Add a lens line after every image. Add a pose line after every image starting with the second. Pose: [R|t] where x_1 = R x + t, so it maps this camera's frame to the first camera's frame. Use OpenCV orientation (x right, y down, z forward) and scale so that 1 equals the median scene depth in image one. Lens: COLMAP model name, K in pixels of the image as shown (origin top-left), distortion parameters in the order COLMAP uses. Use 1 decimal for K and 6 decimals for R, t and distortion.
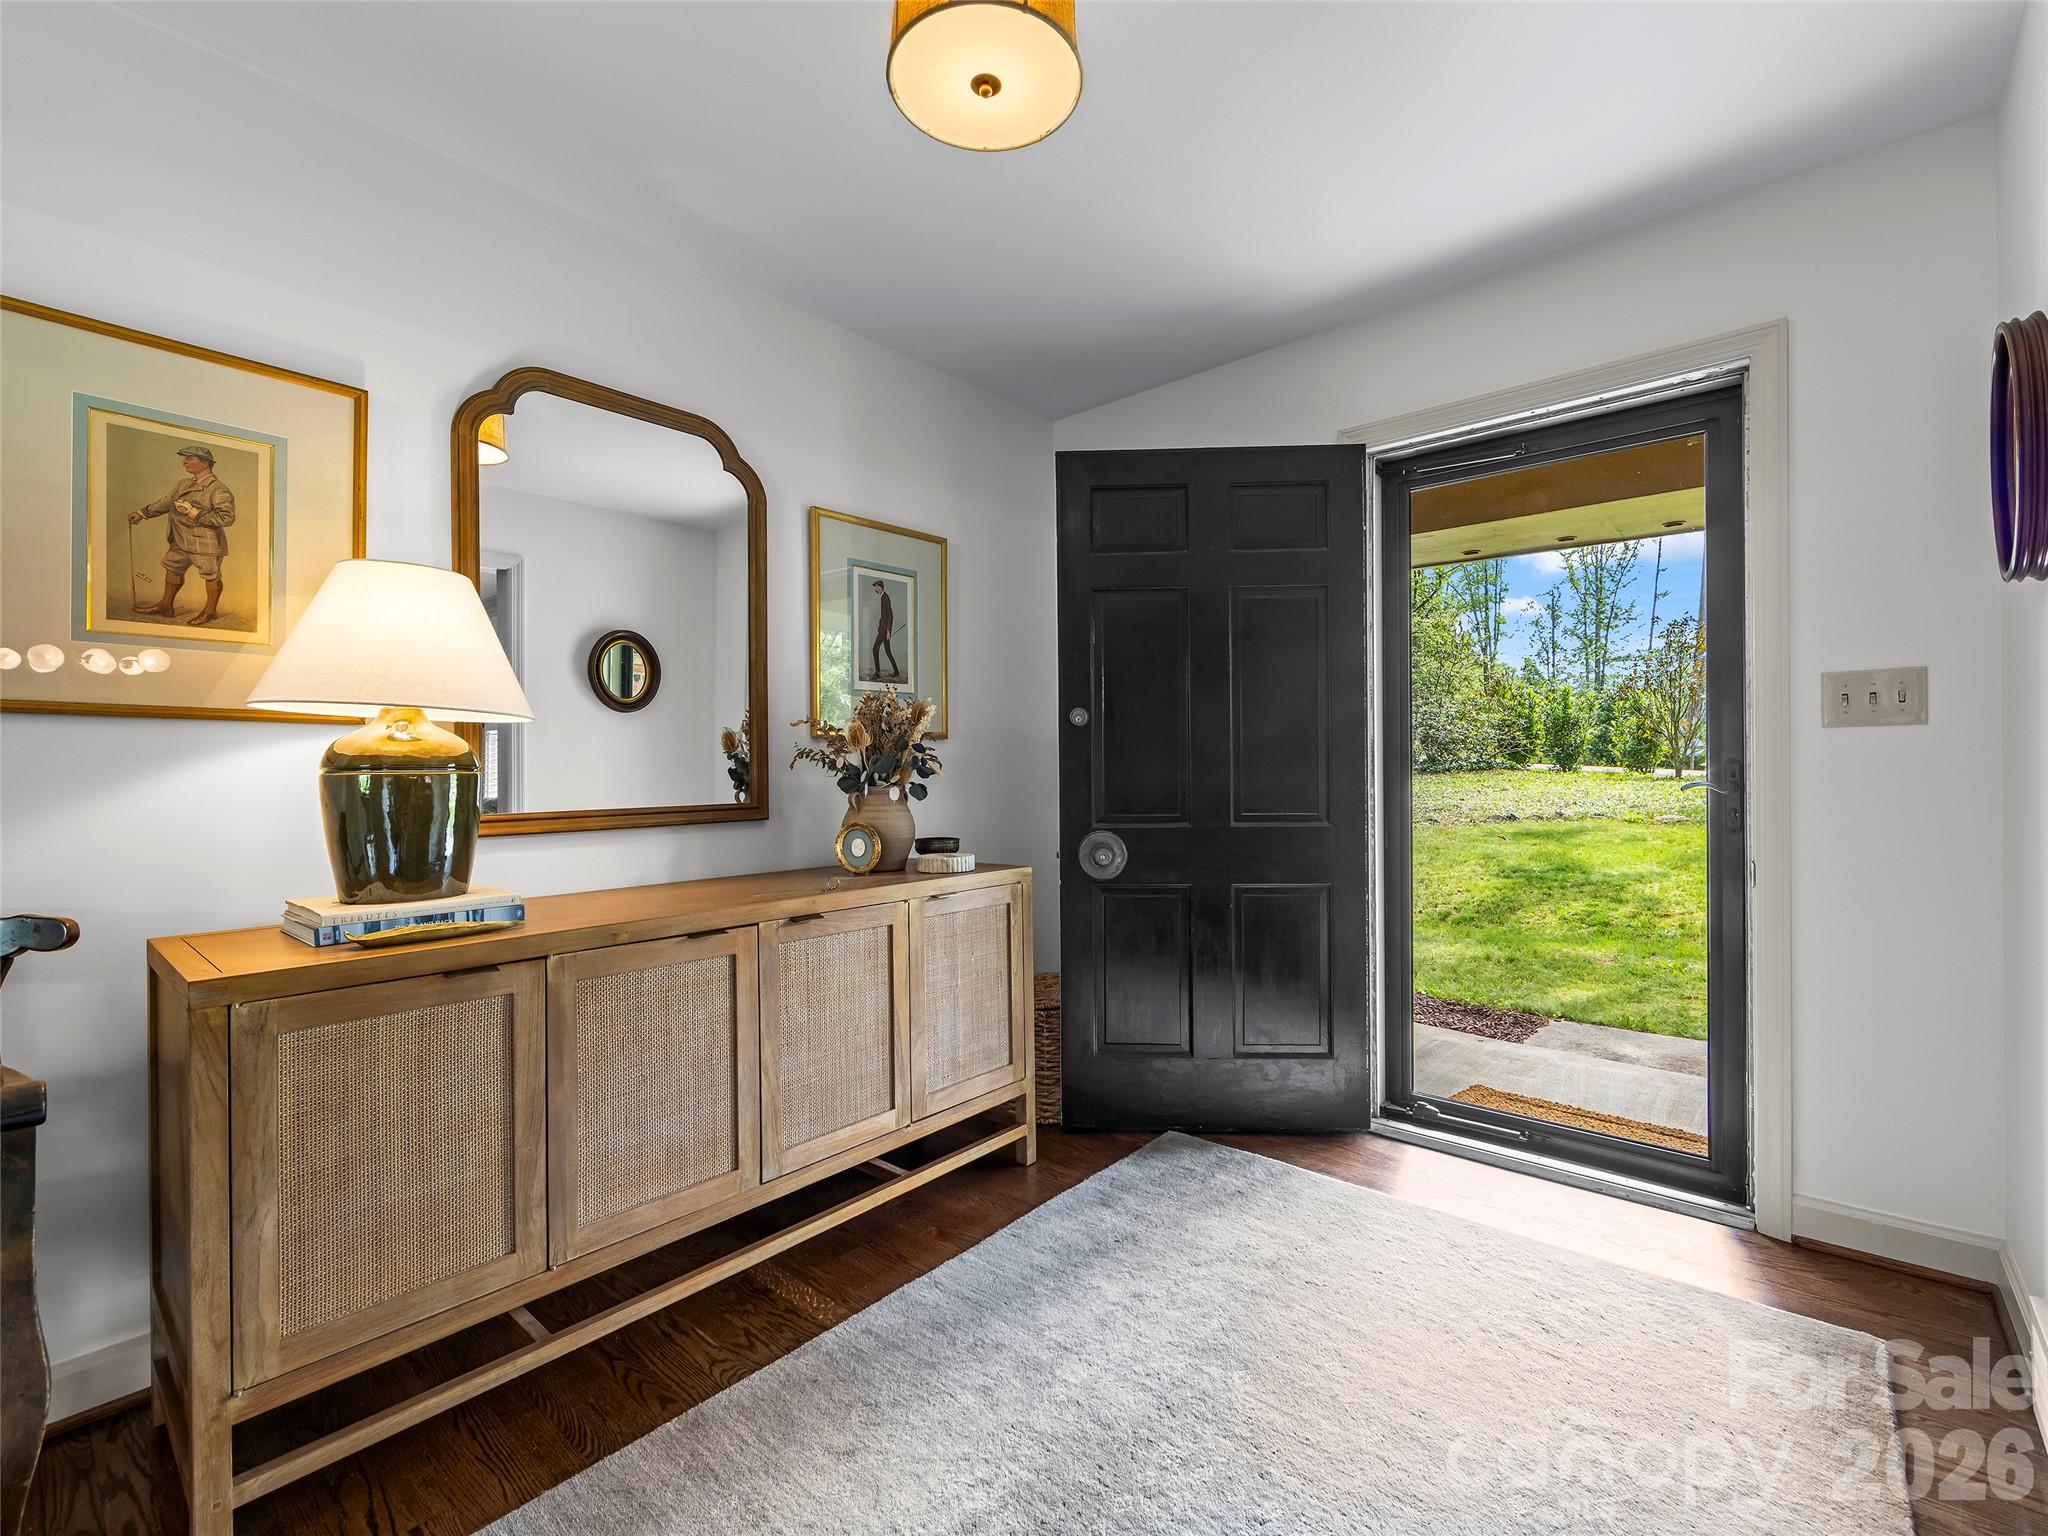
lens RADIAL K [[907.7, 0, 1027.1], [0, 907.7, 774.6], [0, 0, 1]] dist [0.007685, 0.001660]
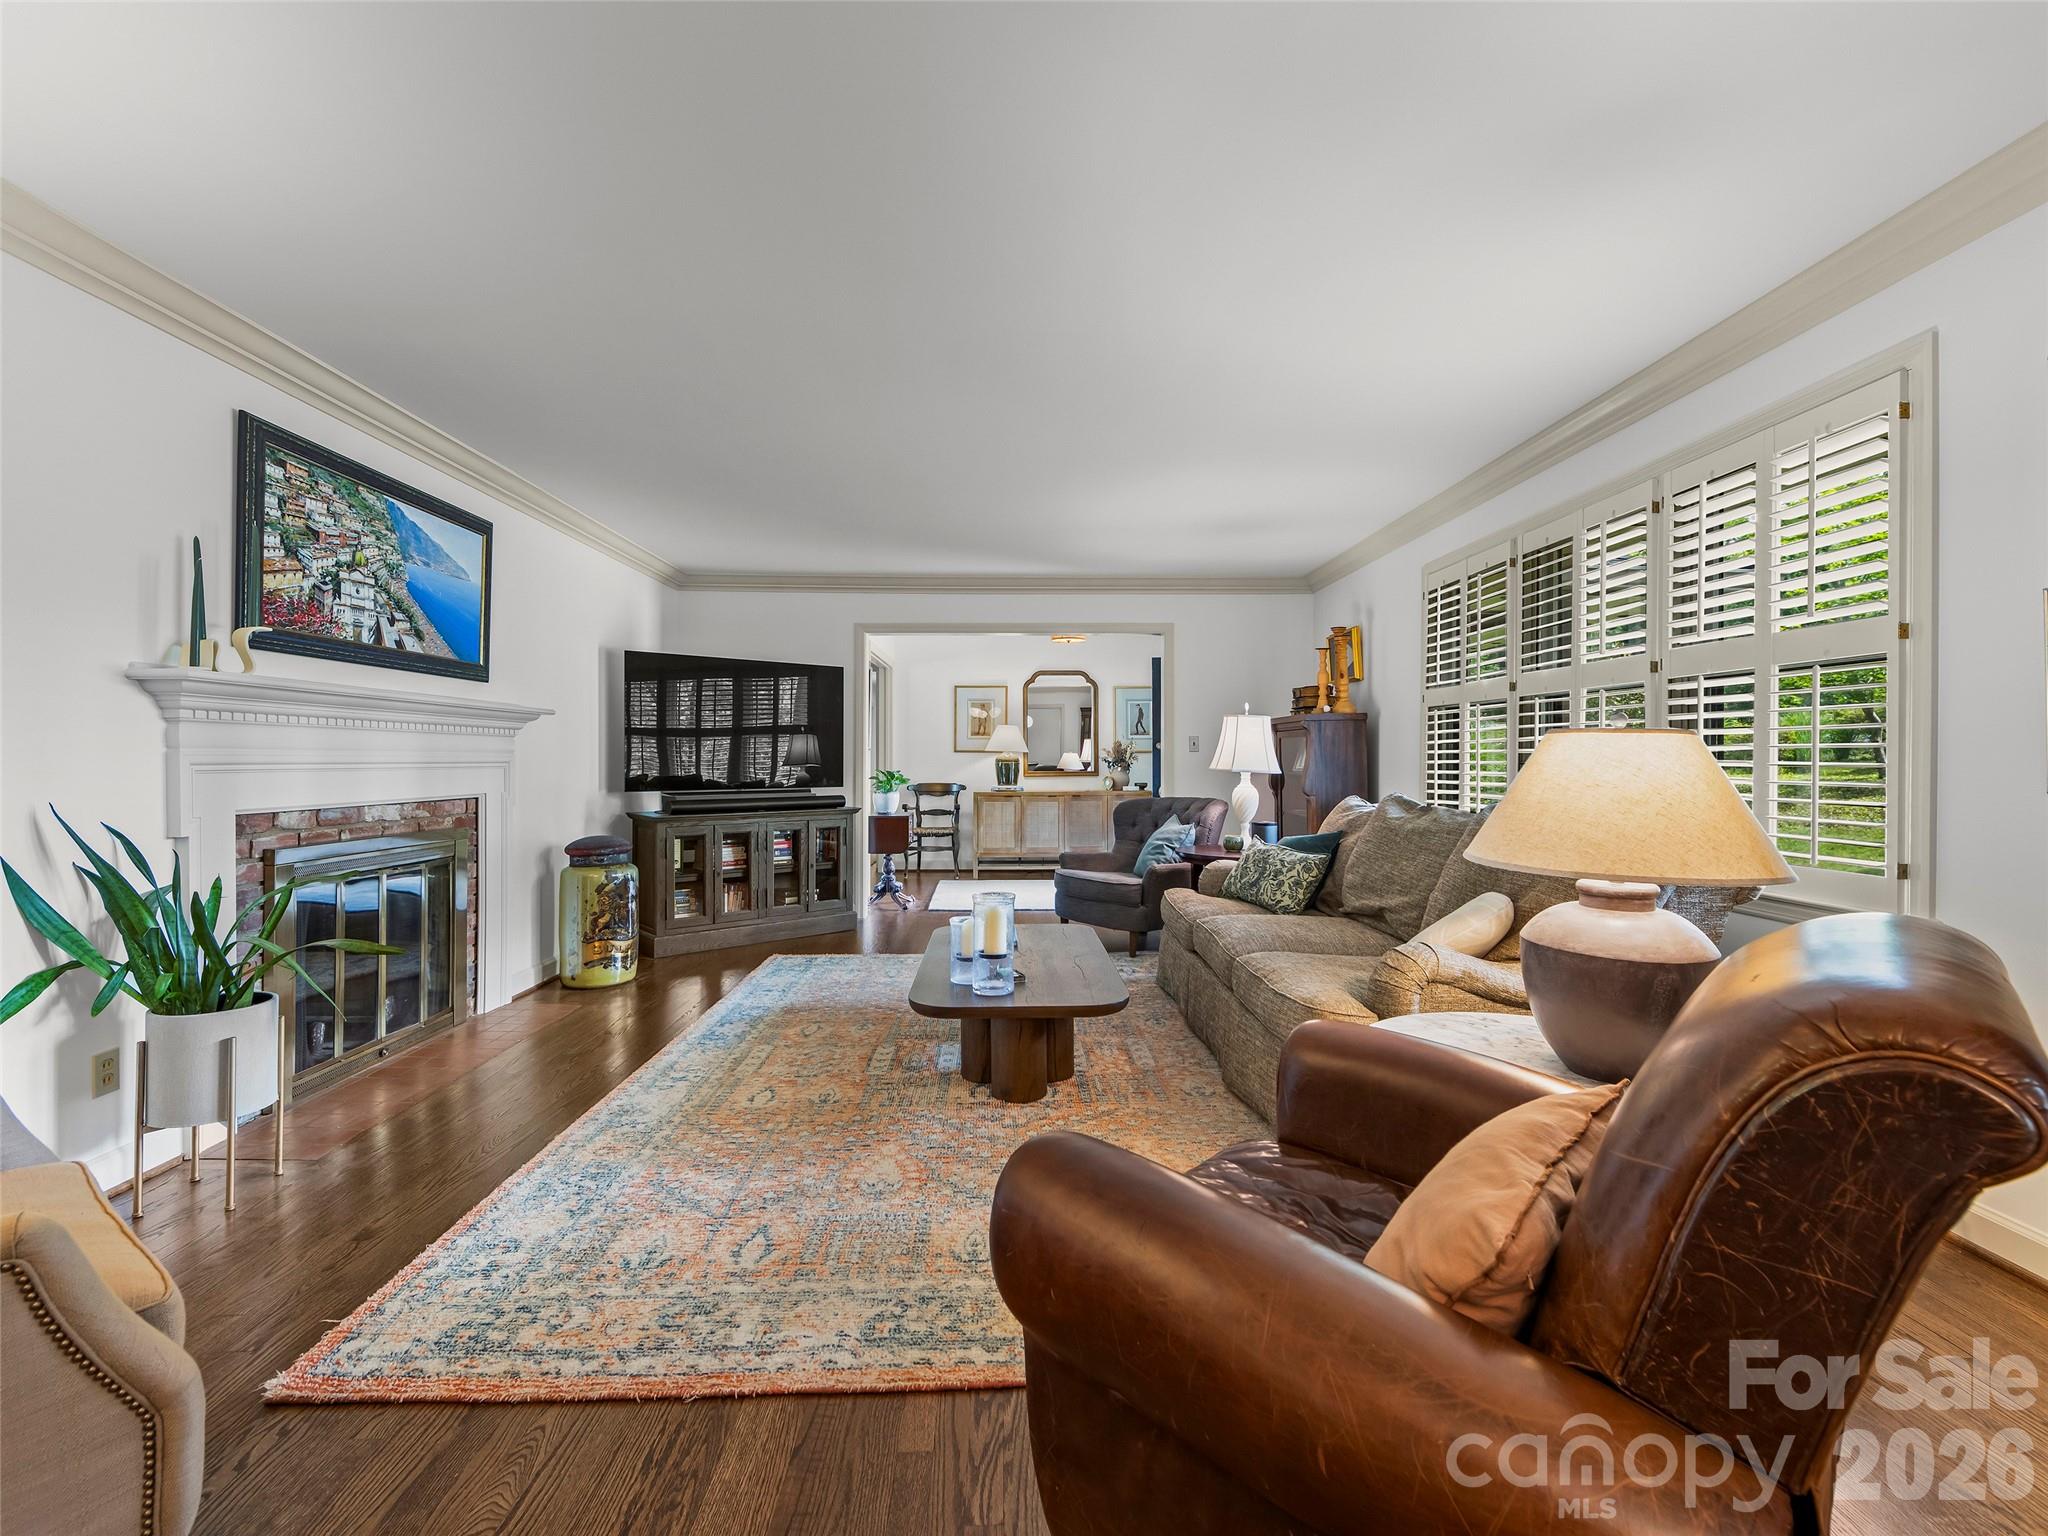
lens RADIAL K [[907.7, 0, 1024.4], [0, 907.7, 761.8], [0, 0, 1]] dist [0.007685, 0.001660]
pose [[0.667906, 0.005469, -0.744226, 3.422918], [-0.004533, 0.999984, 0.003279, -0.023331], [0.744232, 0.001183, 0.667920, -2.535265]]
